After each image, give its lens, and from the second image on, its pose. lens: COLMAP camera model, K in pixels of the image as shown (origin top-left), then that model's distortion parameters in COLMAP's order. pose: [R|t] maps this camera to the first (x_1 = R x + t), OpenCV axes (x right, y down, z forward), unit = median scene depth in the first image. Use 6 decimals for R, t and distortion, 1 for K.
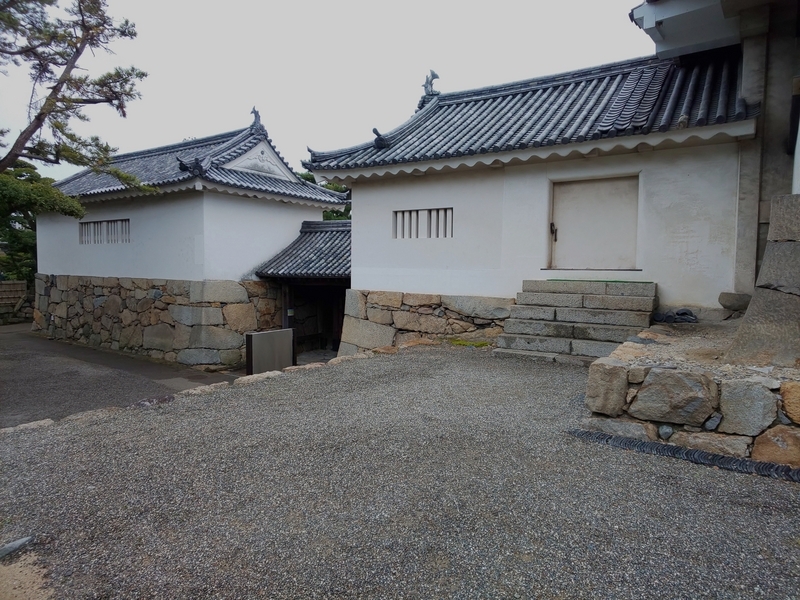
lens RADIAL K [[502.9, 0, 400.1], [0, 502.9, 294.0], [0, 0, 1]] dist [0.022159, 0.002574]
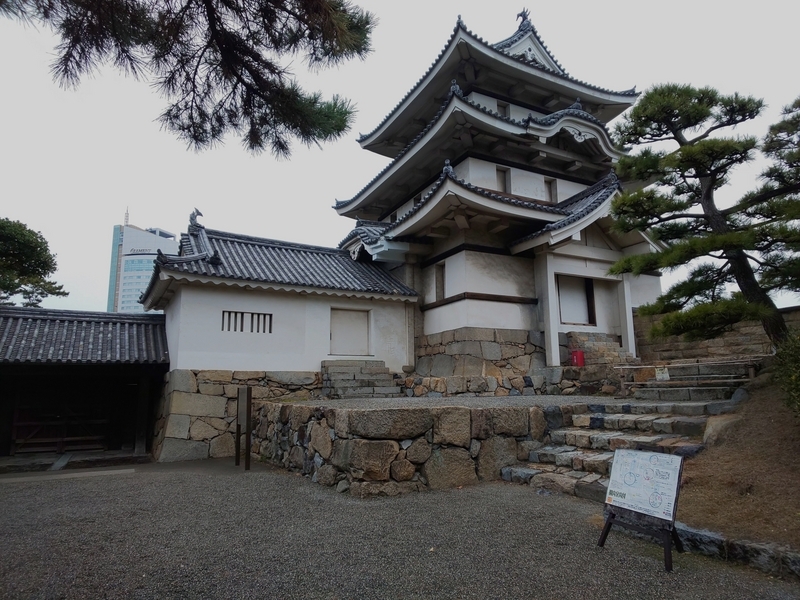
lens RADIAL K [[502.9, 0, 402.1], [0, 502.9, 305.7], [0, 0, 1]] dist [0.022159, 0.002574]
pose [[0.464757, 0.133117, 0.875375, -1.051984], [0.062669, 0.981210, -0.182483, 0.108112], [-0.883218, 0.139669, 0.447682, -0.044773]]
